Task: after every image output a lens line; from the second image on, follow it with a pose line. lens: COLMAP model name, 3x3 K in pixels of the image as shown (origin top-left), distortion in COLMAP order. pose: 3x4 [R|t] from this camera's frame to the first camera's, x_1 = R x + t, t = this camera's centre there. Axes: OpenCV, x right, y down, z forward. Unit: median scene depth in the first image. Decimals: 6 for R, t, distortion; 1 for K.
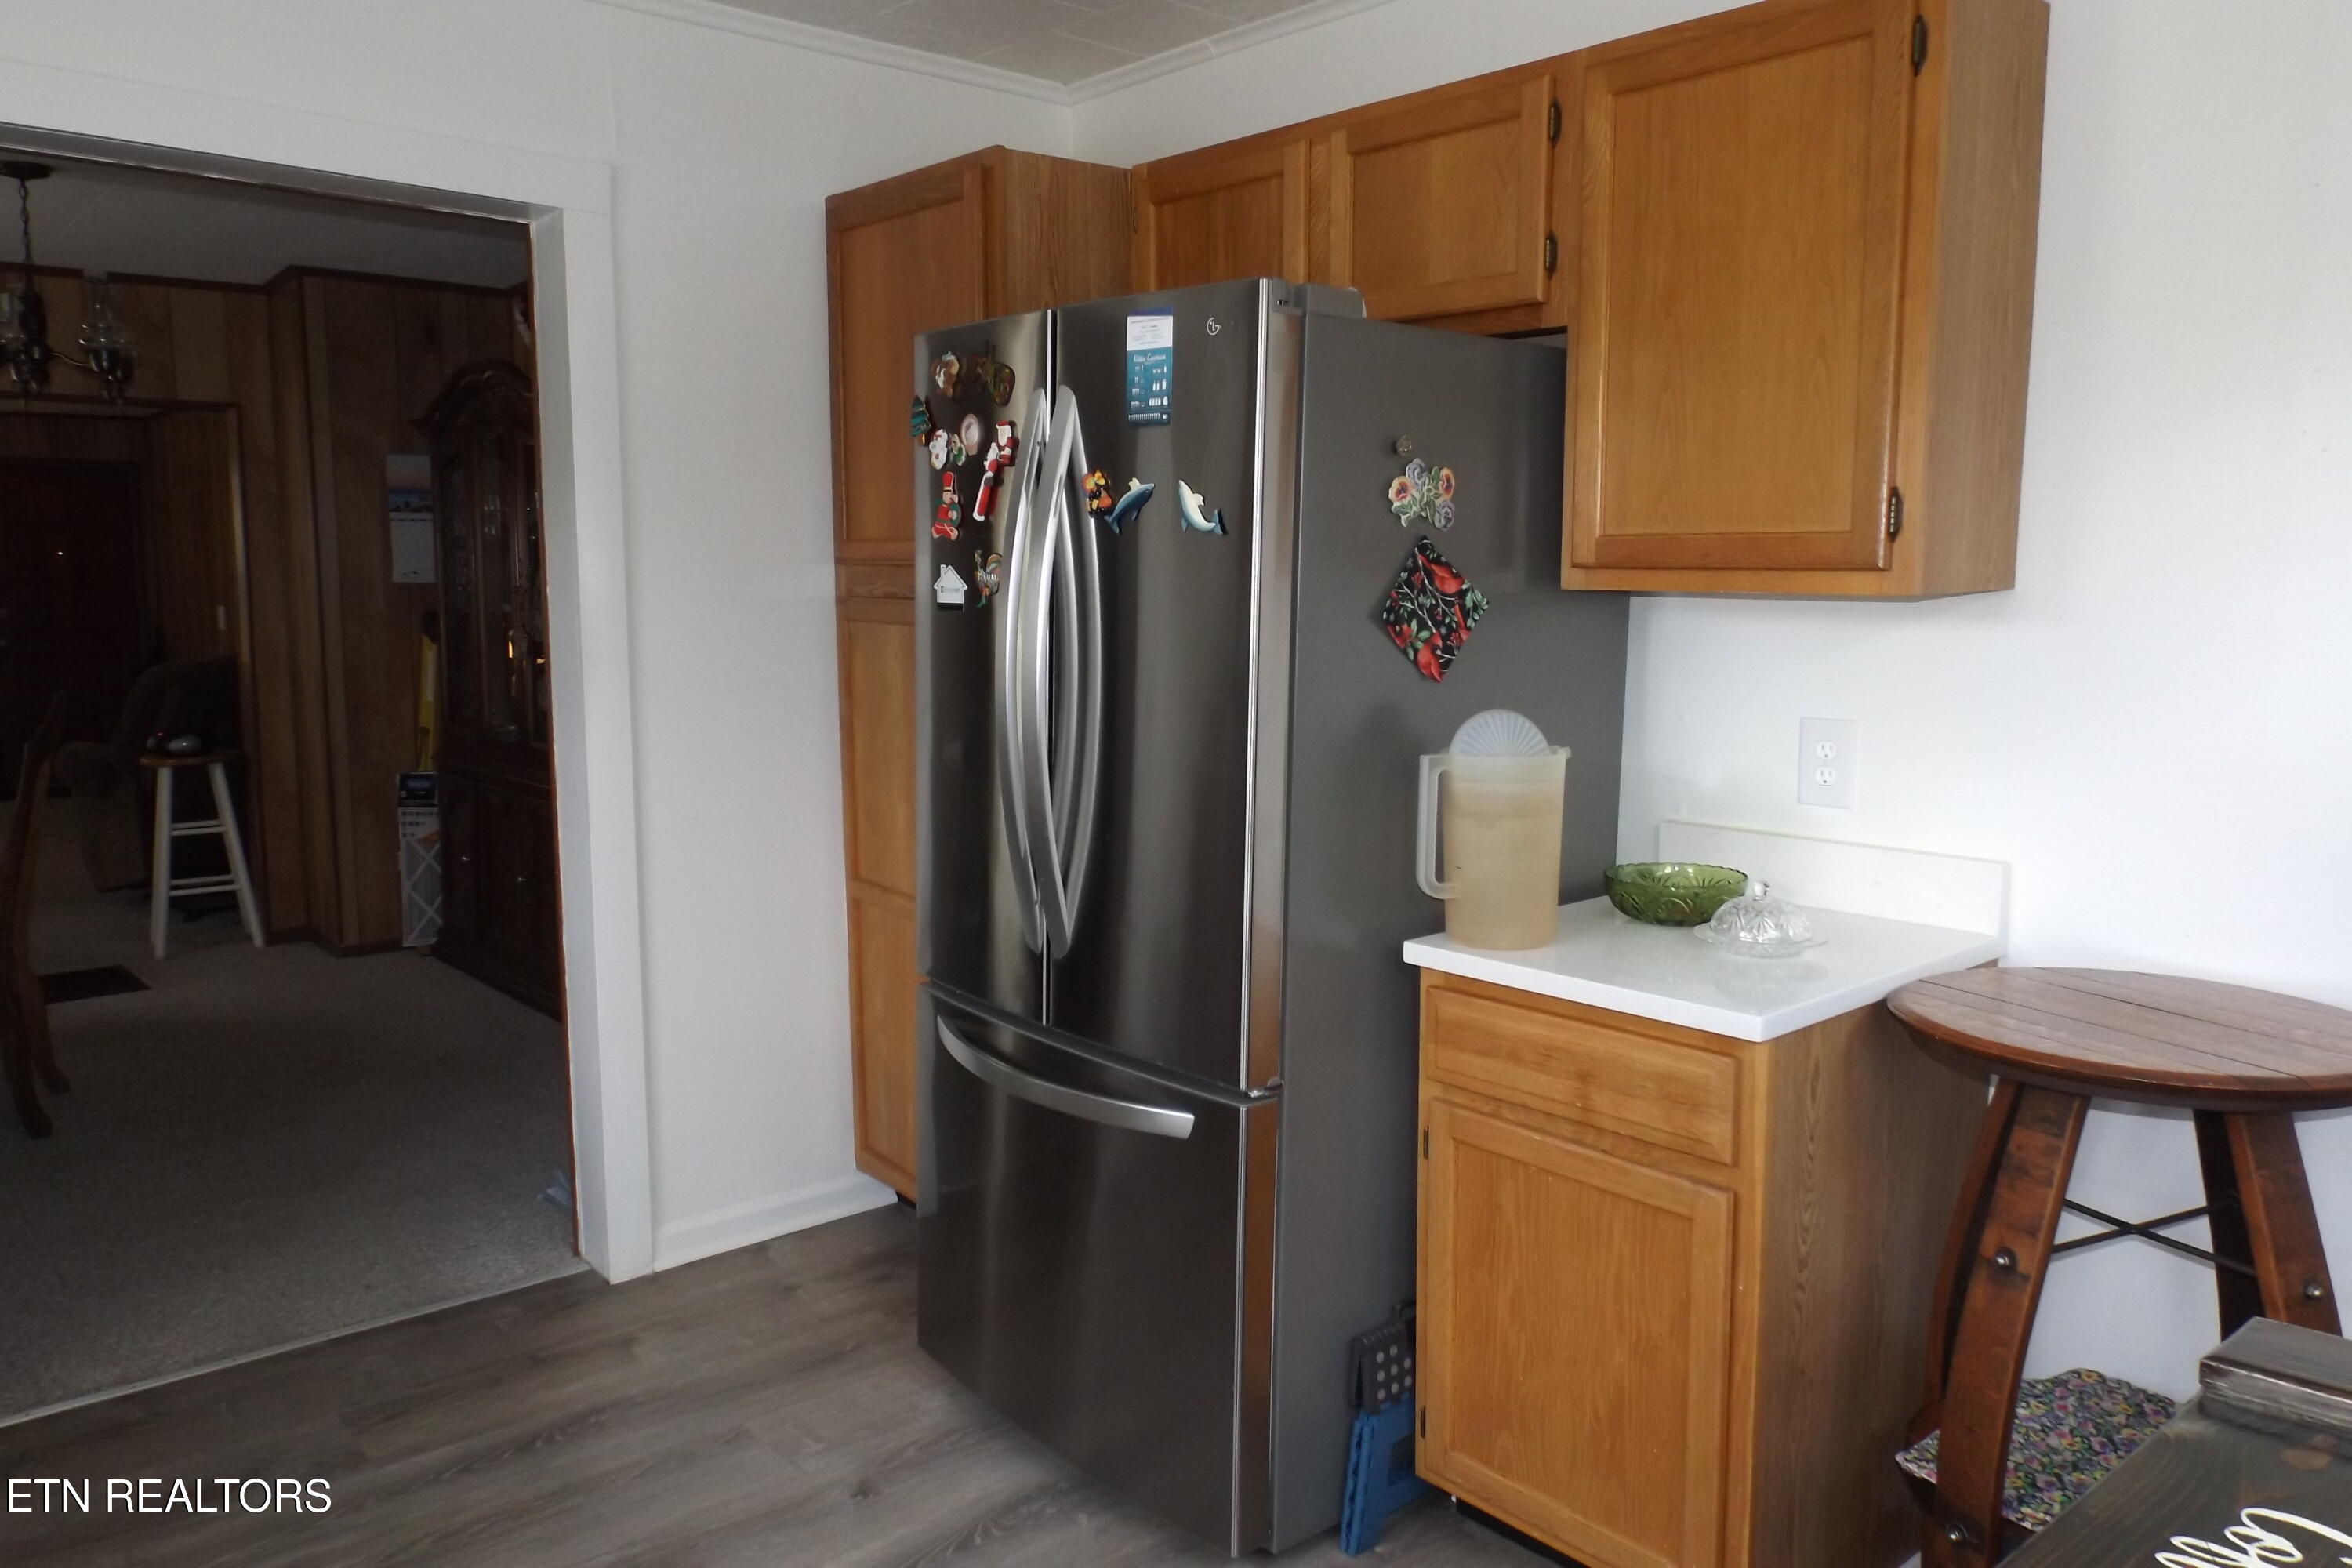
lens RADIAL K [[1700.4, 0, 1175.5], [0, 1700.4, 794.7], [0, 0, 1]] dist [-0.004512, -0.002994]
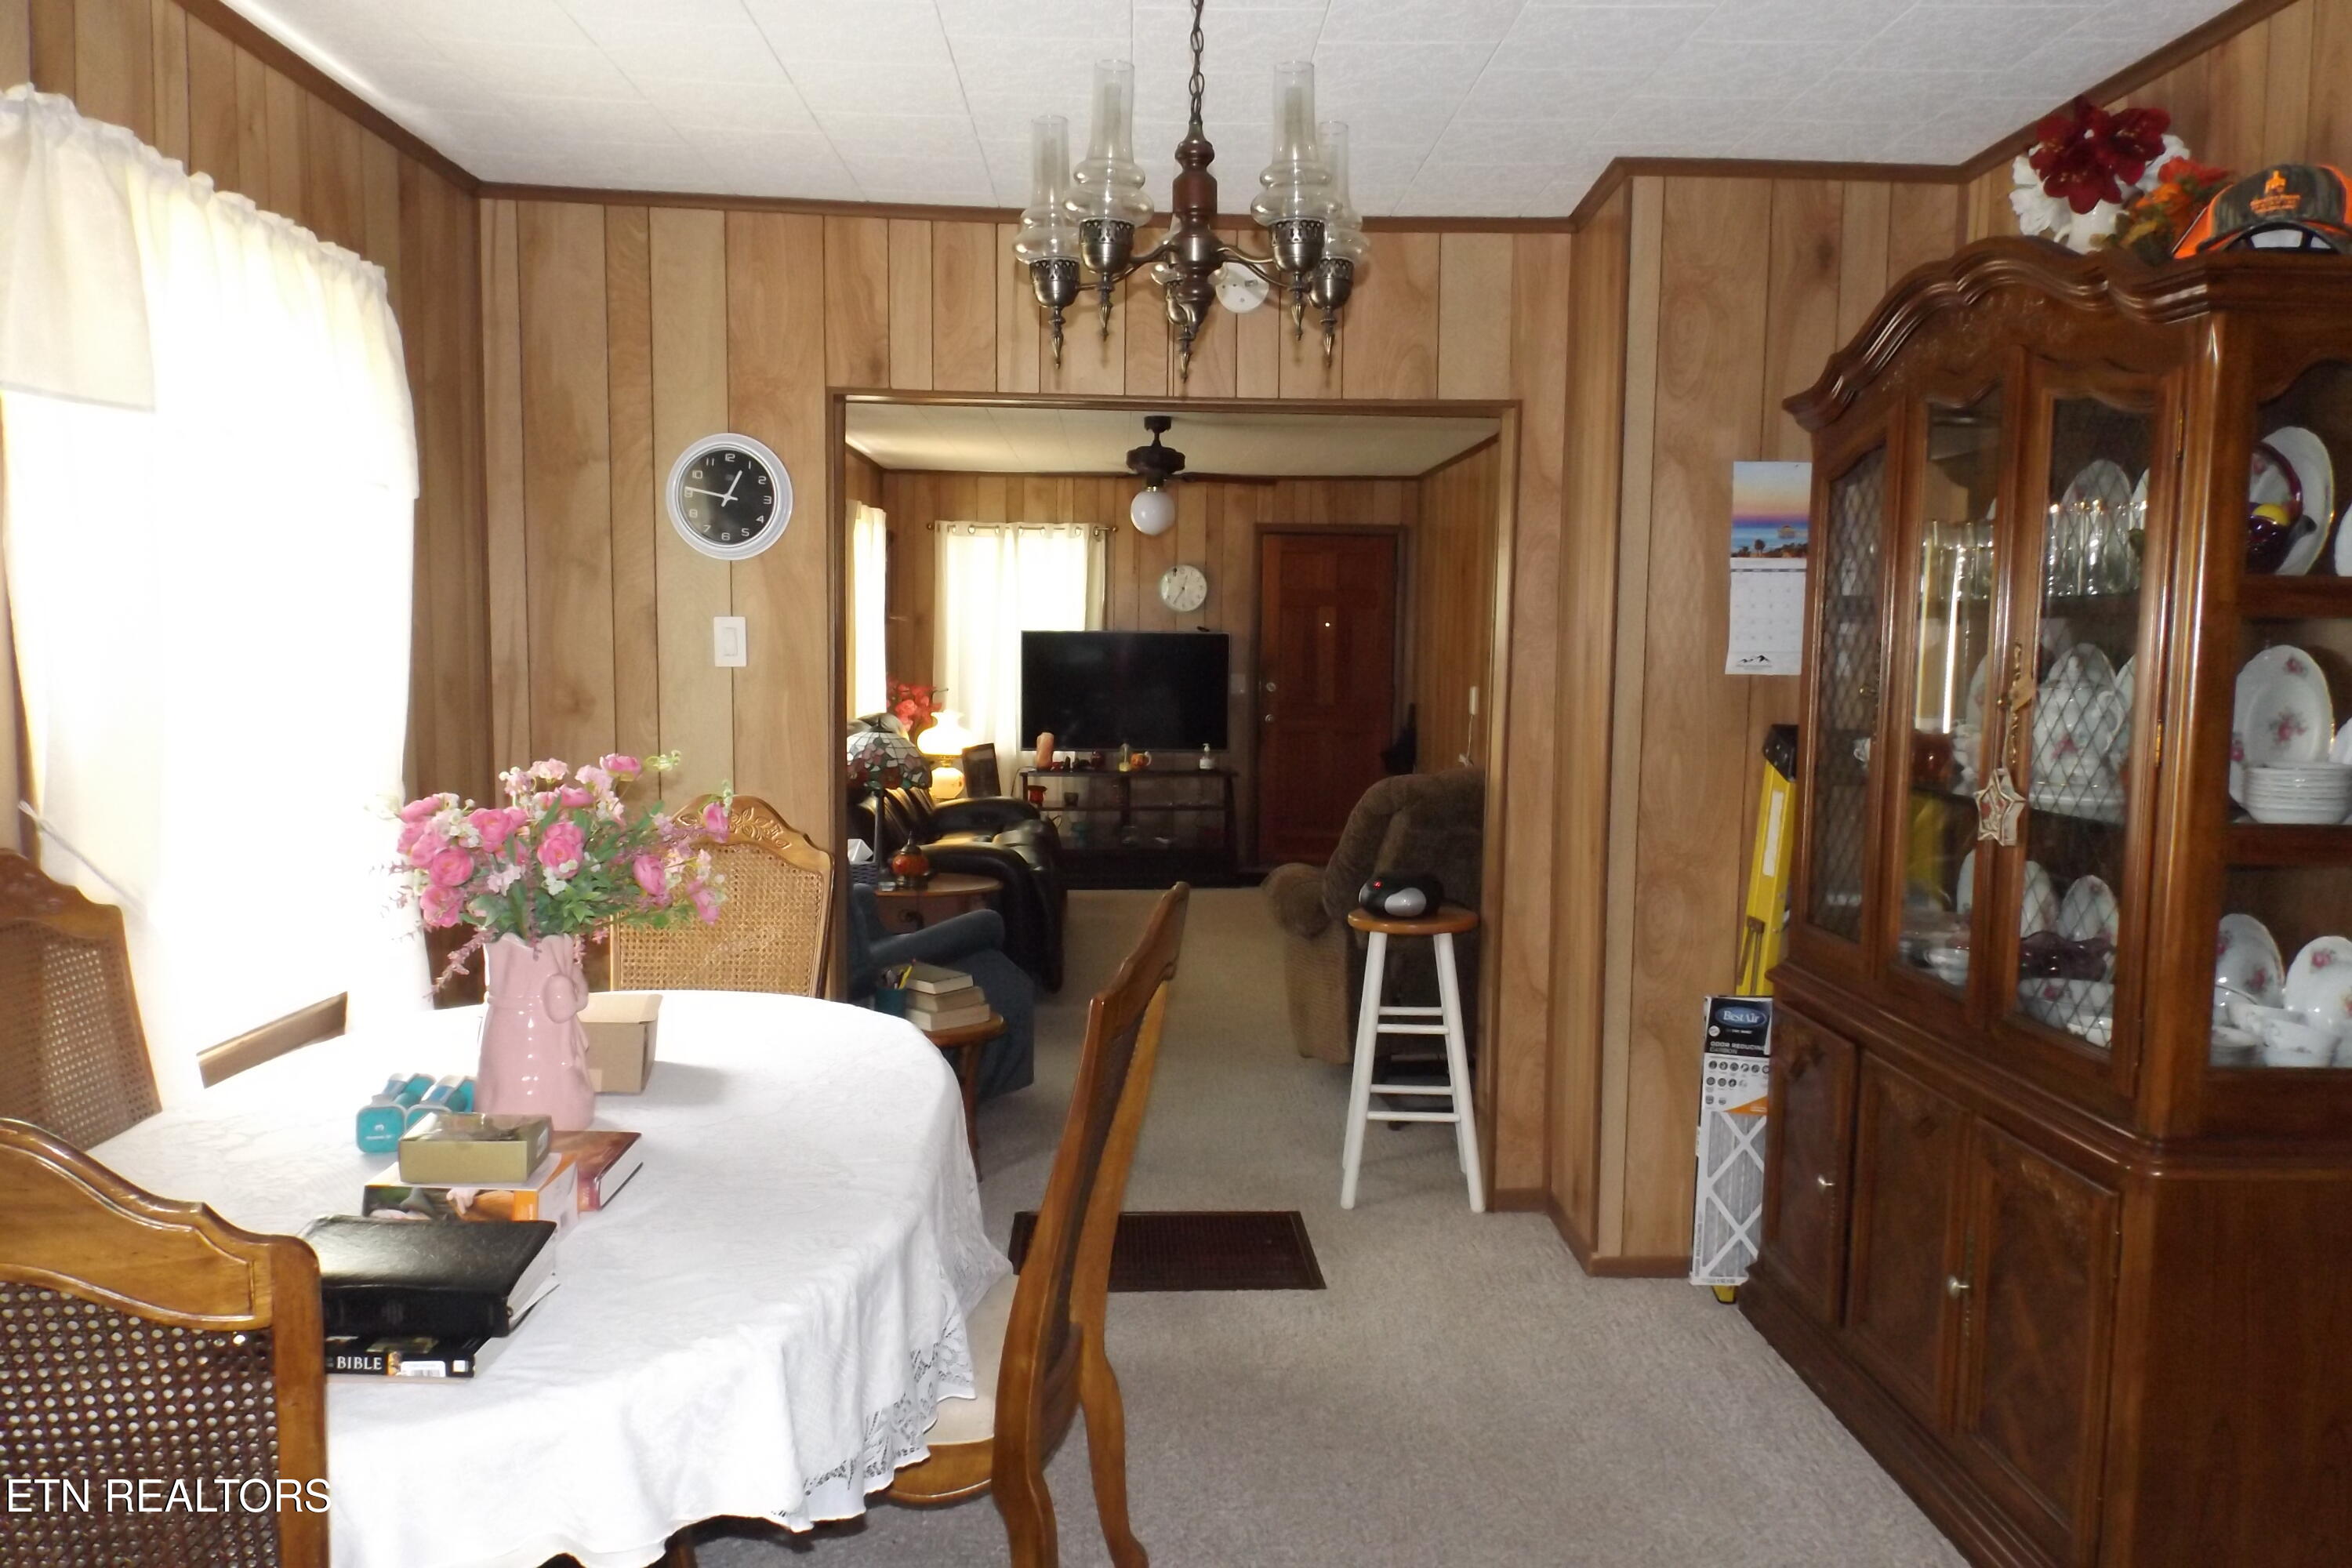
lens RADIAL K [[1700.4, 0, 1170.3], [0, 1700.4, 785.6], [0, 0, 1]] dist [-0.004512, -0.002994]
pose [[0.771670, 0.061062, -0.633086, -0.227677], [-0.089905, 0.995858, -0.013533, -0.059438], [0.629637, 0.067361, 0.773963, 0.410213]]
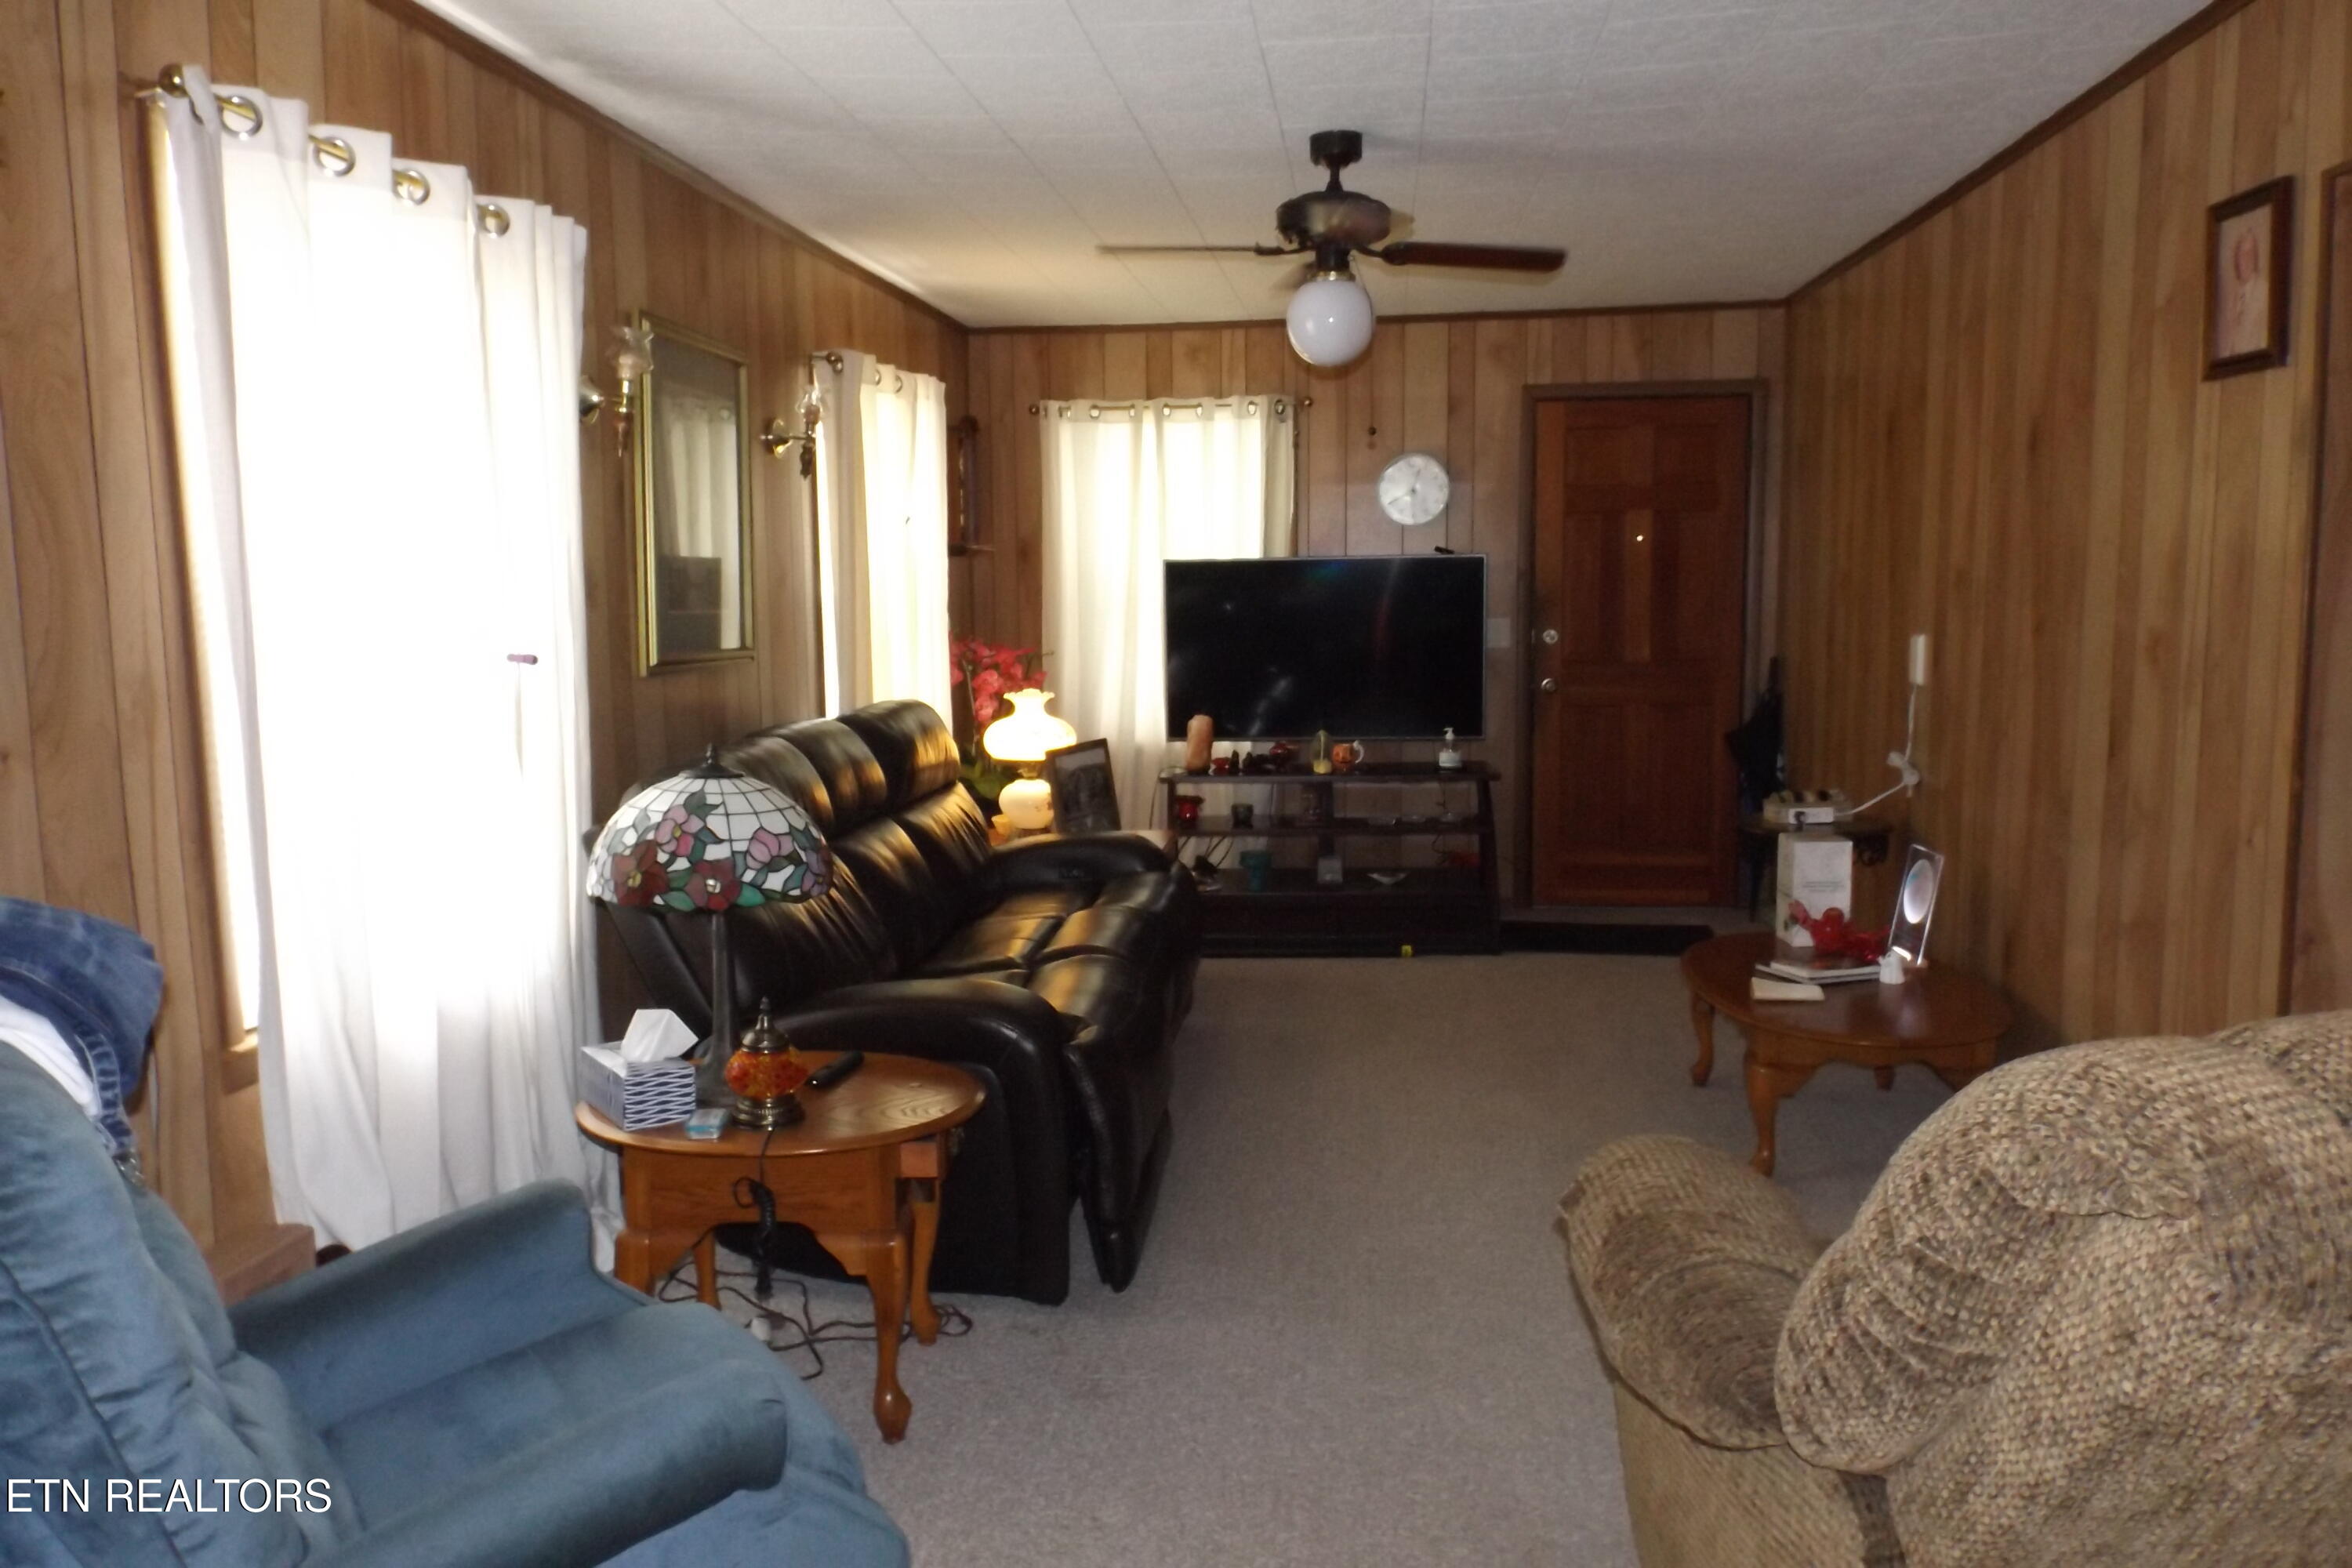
lens RADIAL K [[1700.4, 0, 1176.2], [0, 1700.4, 783.9], [0, 0, 1]] dist [-0.004512, -0.002994]
pose [[0.669264, 0.078914, -0.738822, -0.355191], [-0.079348, 0.996249, 0.034532, -0.079714], [0.738776, 0.035513, 0.673015, 0.578194]]
